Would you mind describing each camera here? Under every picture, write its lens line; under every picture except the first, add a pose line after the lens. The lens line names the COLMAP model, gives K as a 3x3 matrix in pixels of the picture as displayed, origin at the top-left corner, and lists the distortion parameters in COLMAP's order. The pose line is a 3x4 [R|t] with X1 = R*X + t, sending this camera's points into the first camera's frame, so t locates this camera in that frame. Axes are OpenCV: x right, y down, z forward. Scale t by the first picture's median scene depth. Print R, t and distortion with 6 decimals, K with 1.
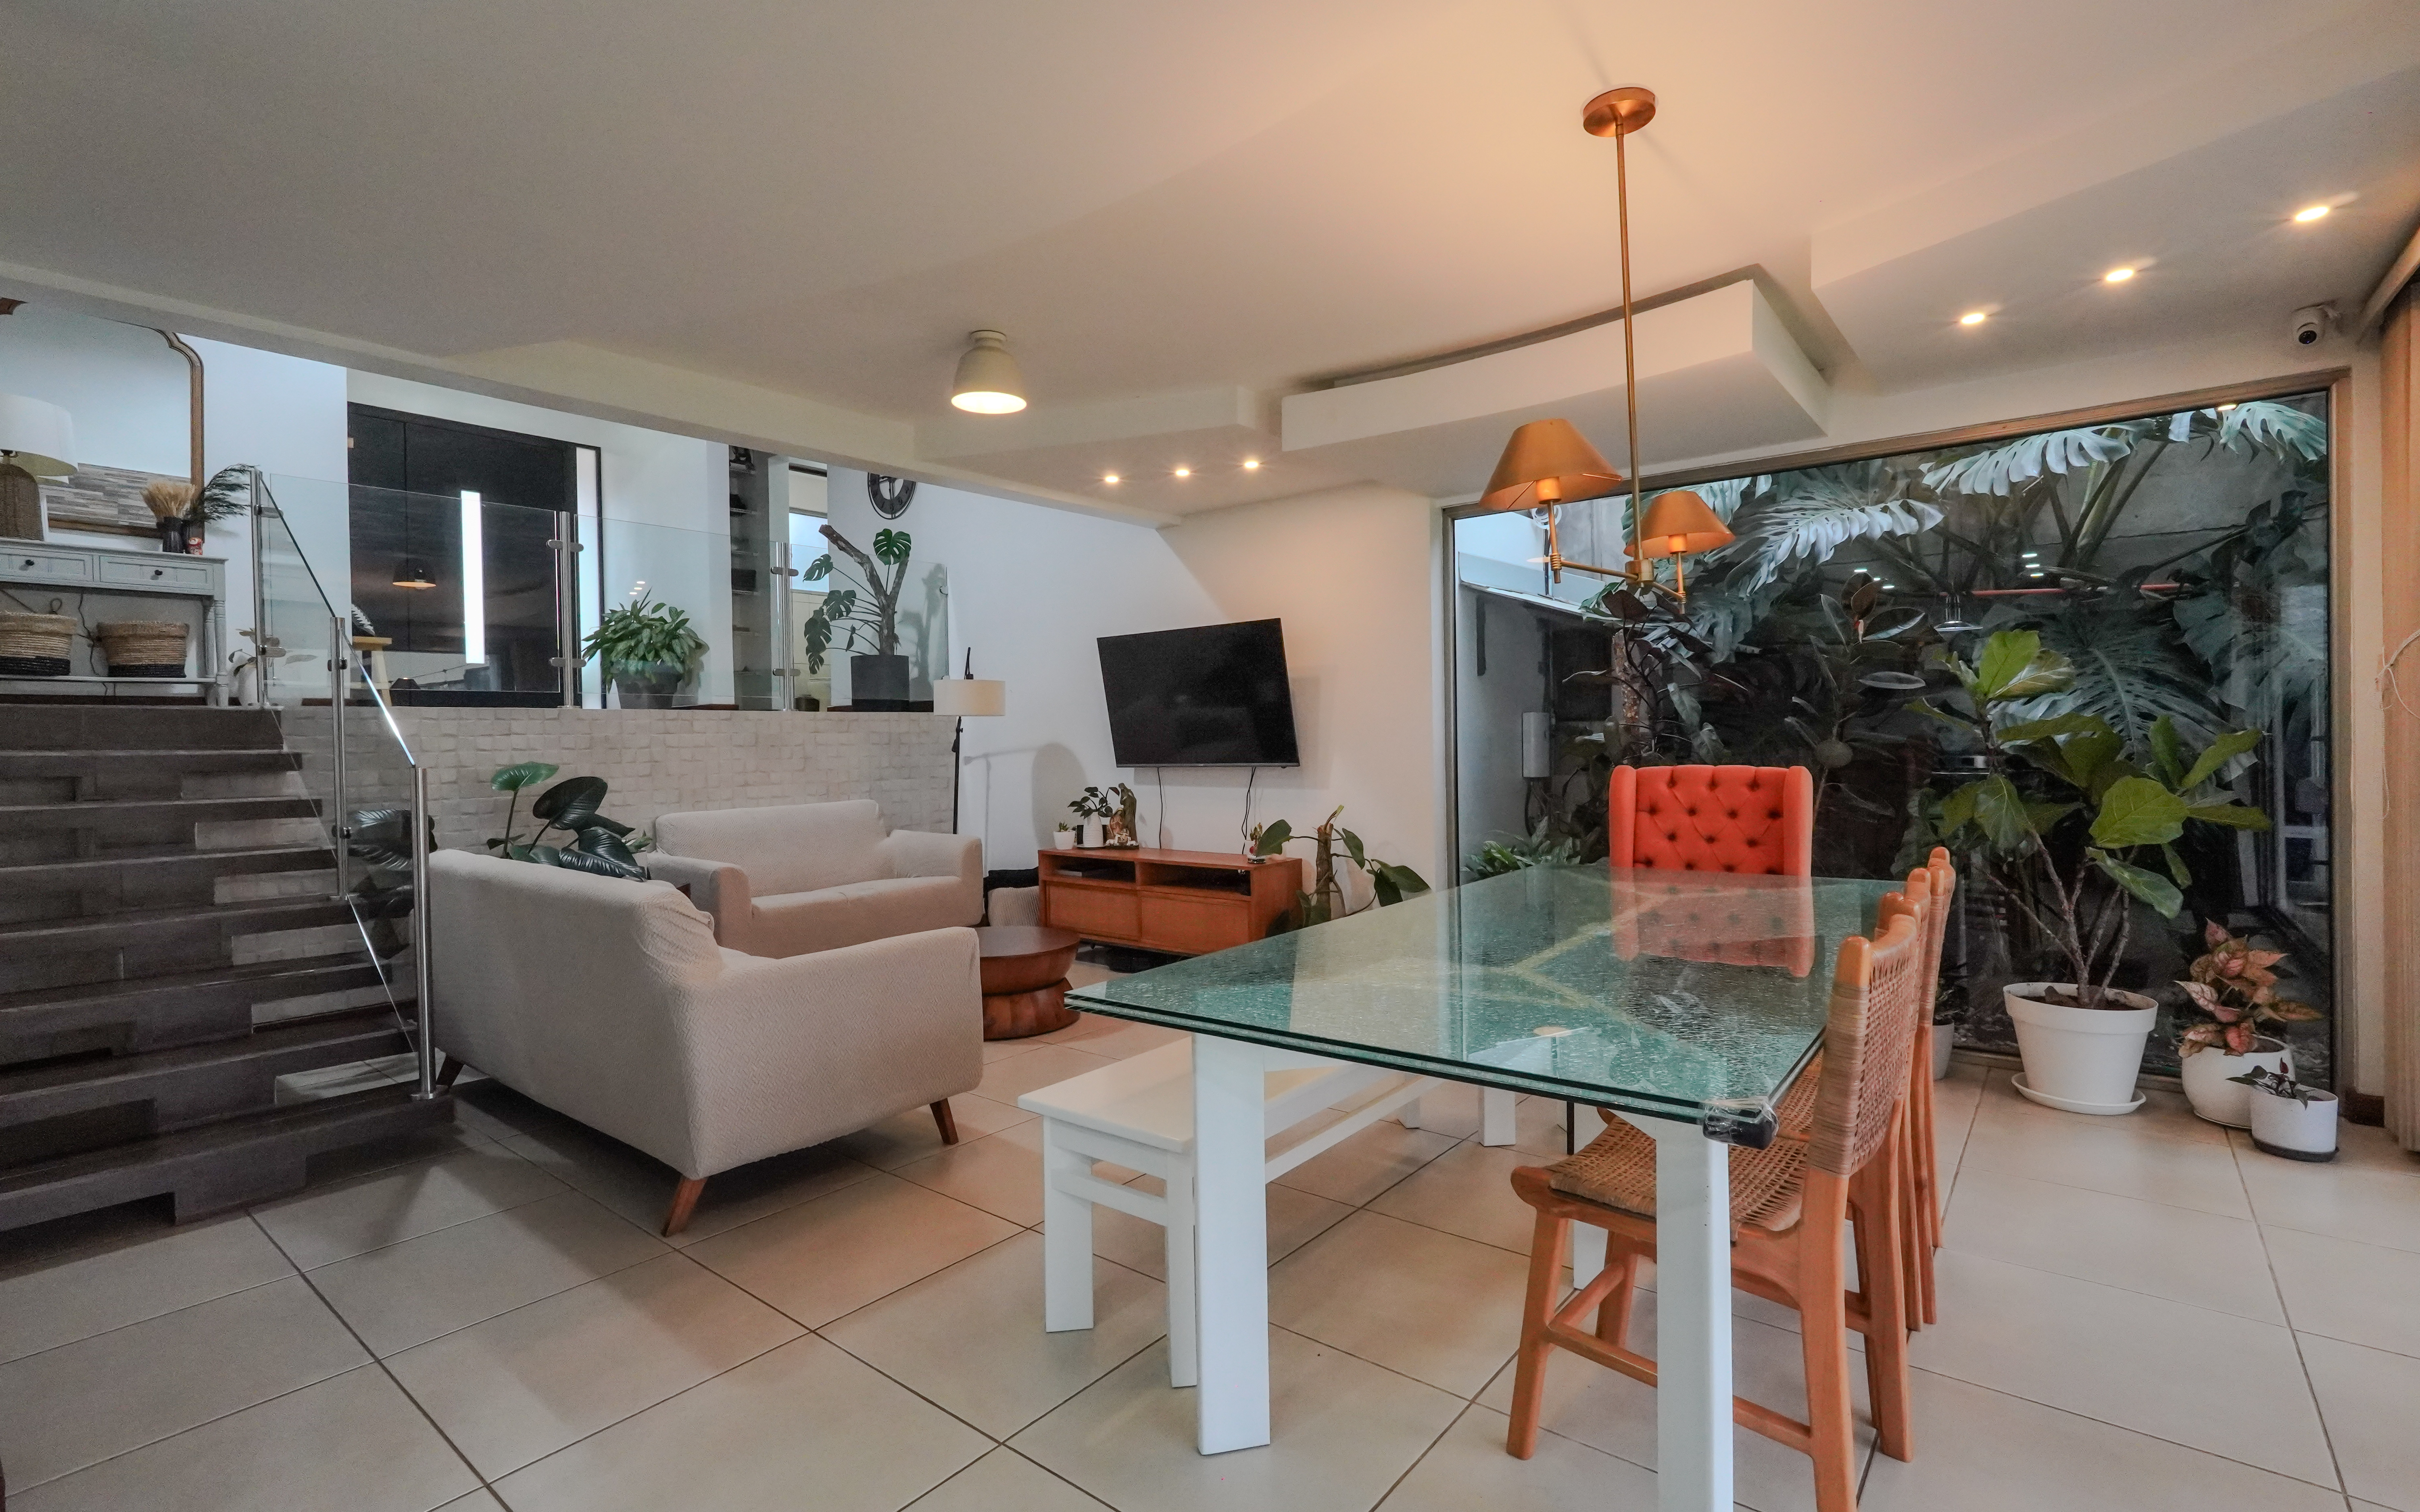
lens RADIAL K [[1105.0, 0, 1222.1], [0, 1105.0, 750.6], [0, 0, 1]] dist [-0.012751, 0.006912]
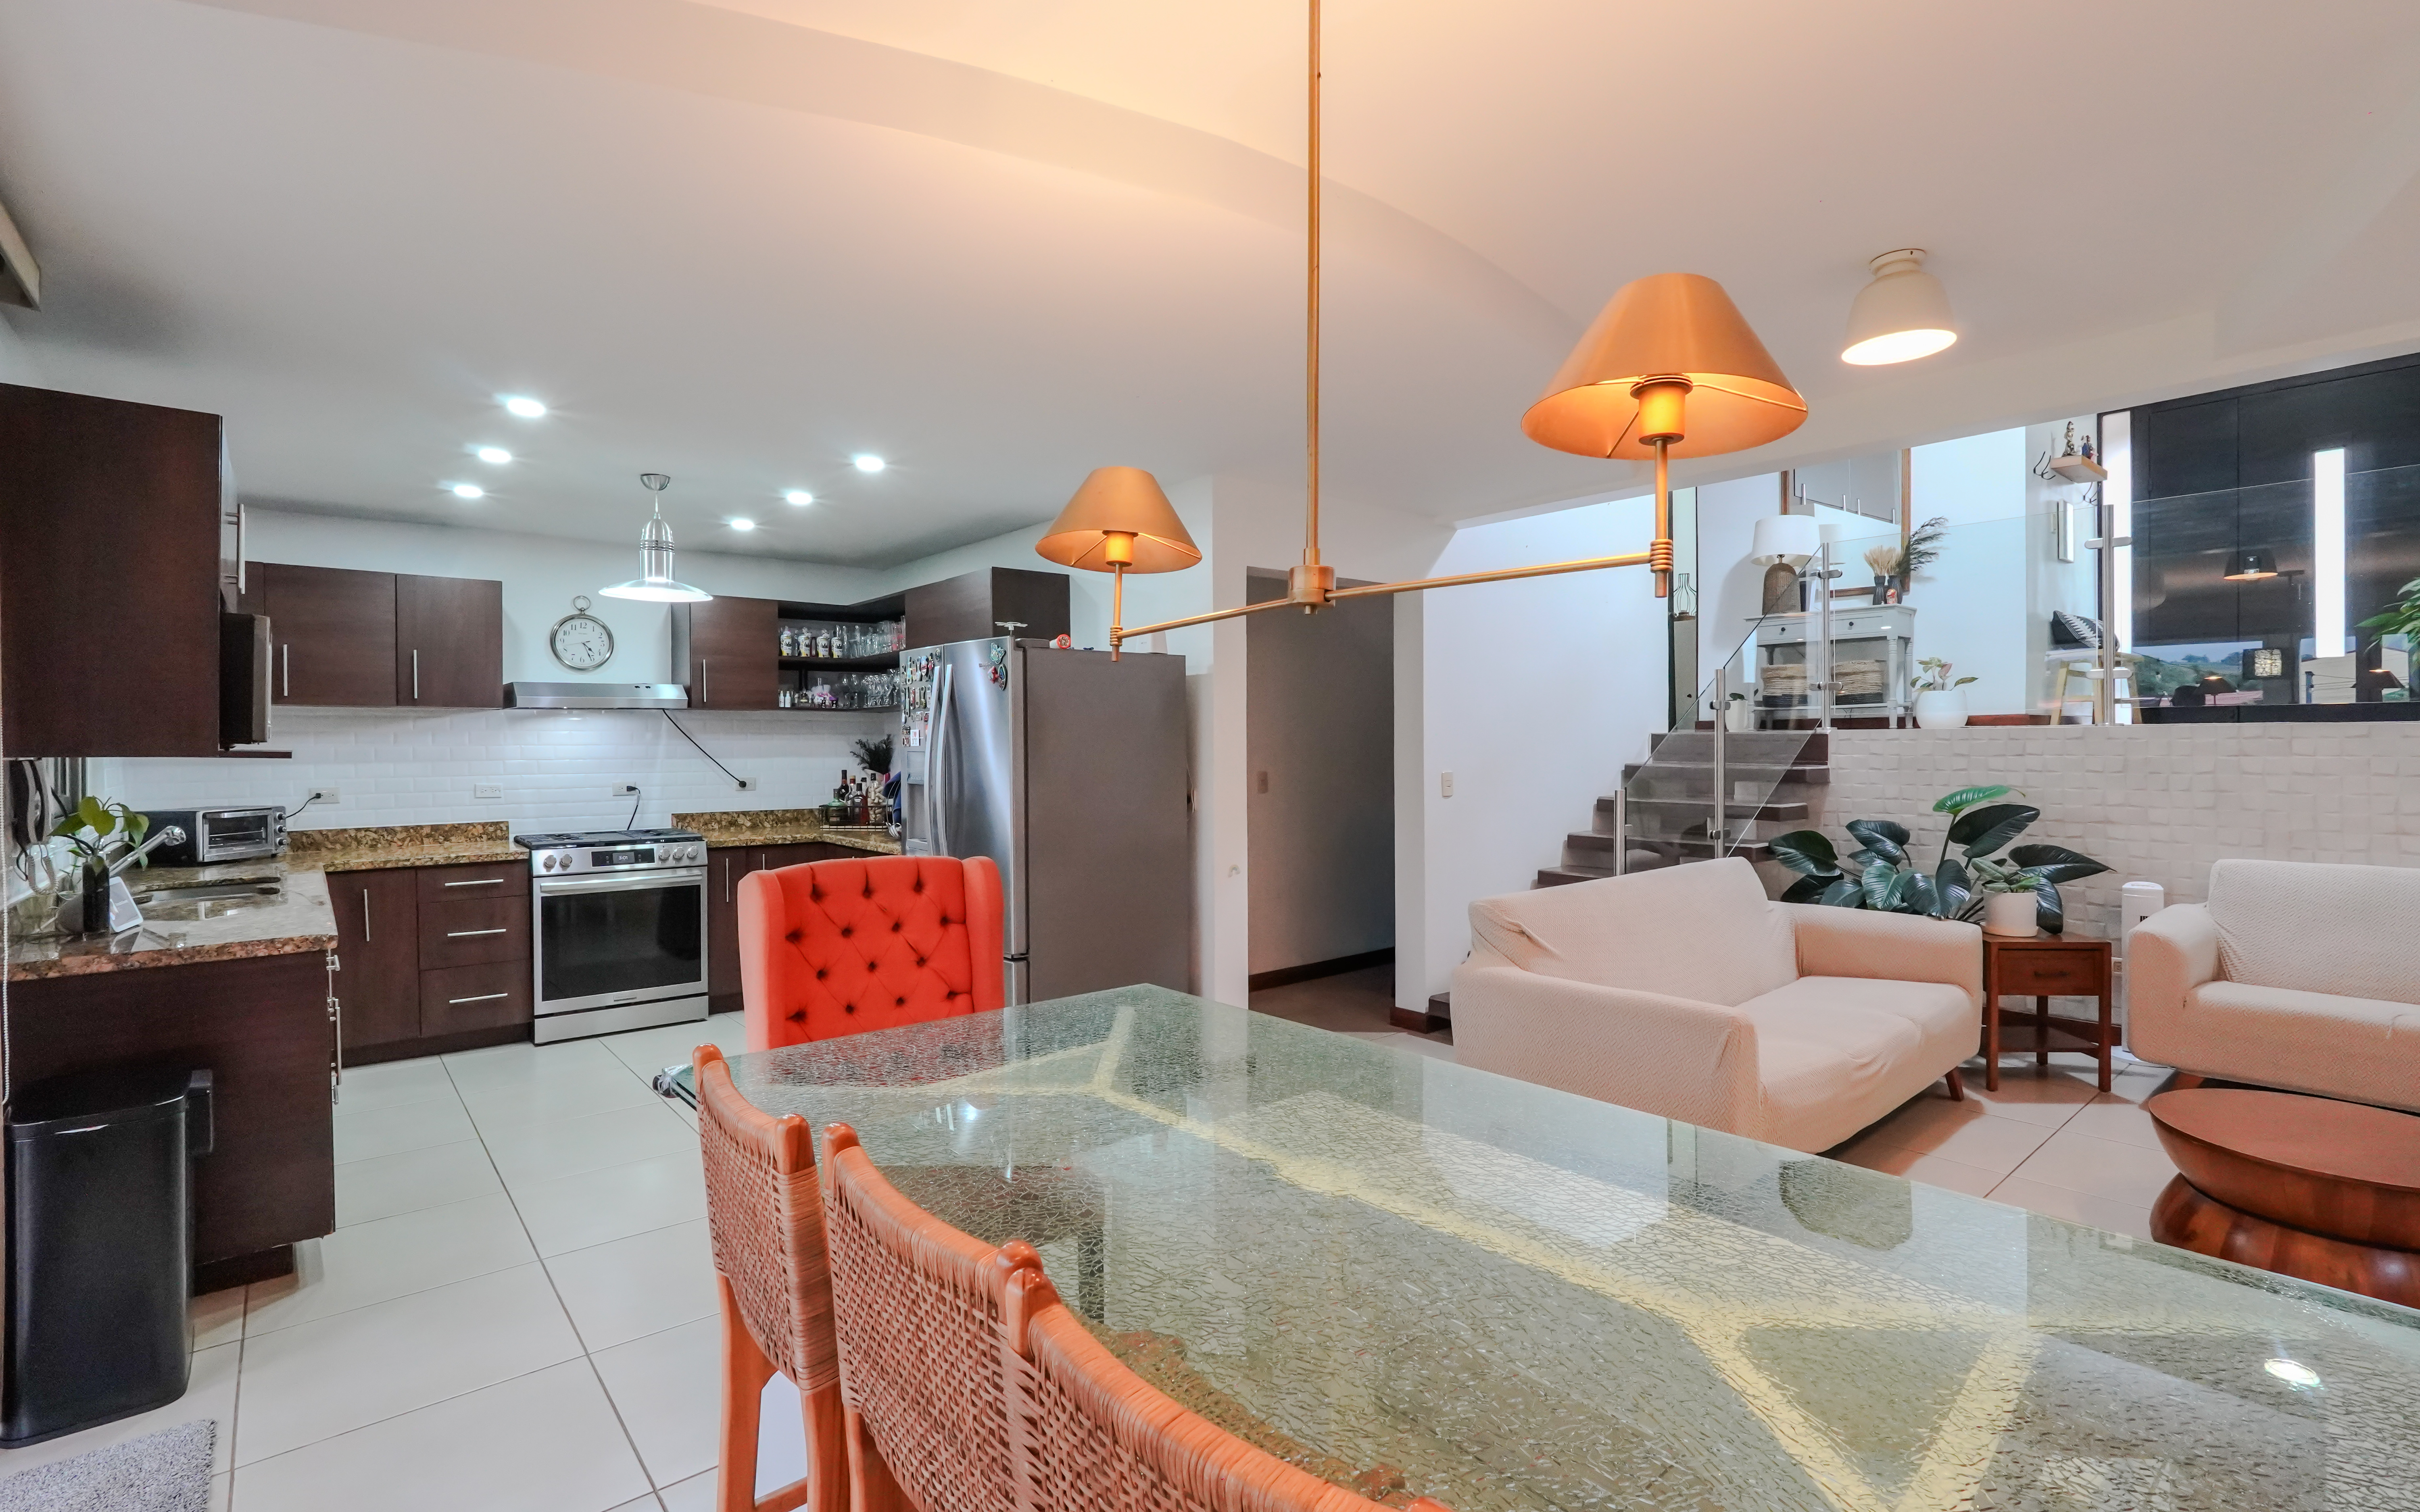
lens RADIAL K [[1105.0, 0, 1219.5], [0, 1105.0, 749.2], [0, 0, 1]] dist [-0.012751, 0.006912]
pose [[-0.194259, 0.018936, -0.980768, 0.288614], [-0.006105, 0.999771, 0.020512, -0.023182], [0.980931, 0.009972, -0.194098, 0.334508]]
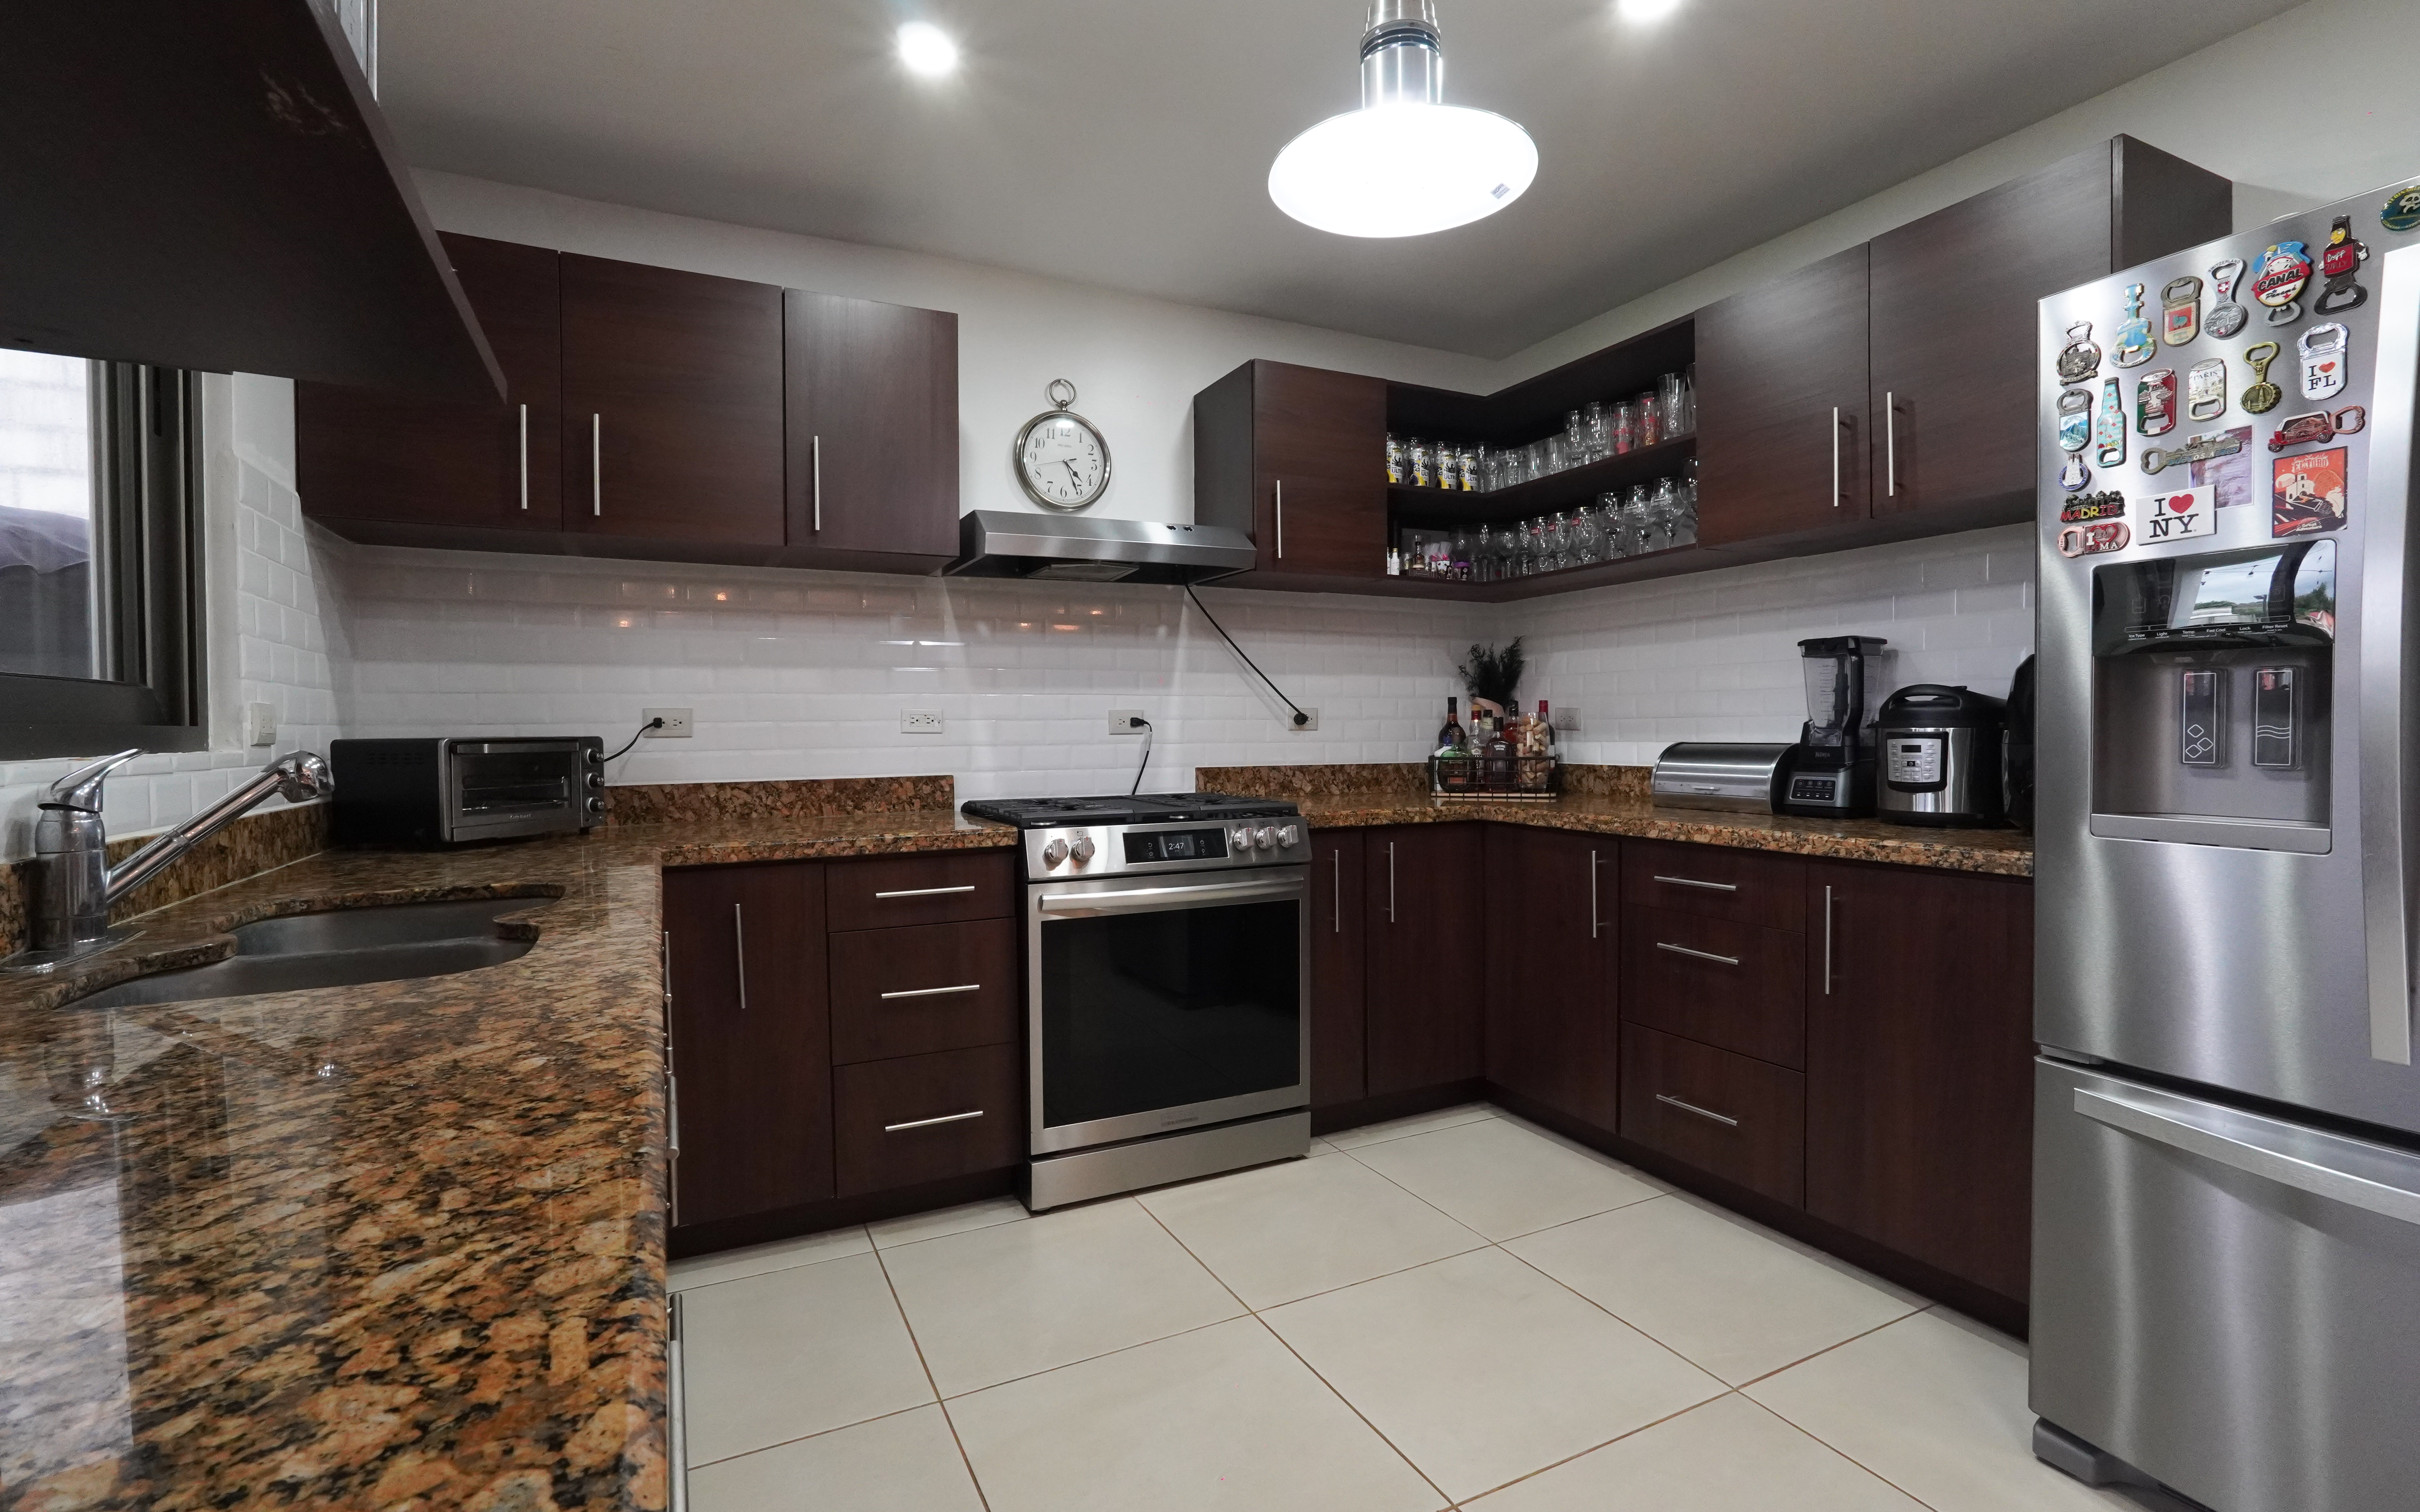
lens RADIAL K [[1105.0, 0, 1222.9], [0, 1105.0, 748.2], [0, 0, 1]] dist [-0.012751, 0.006912]
pose [[-0.403851, 0.032293, -0.914254, 0.185840], [0.000111, 0.999378, 0.035251, -0.008634], [0.914825, 0.014134, -0.403604, 0.211238]]
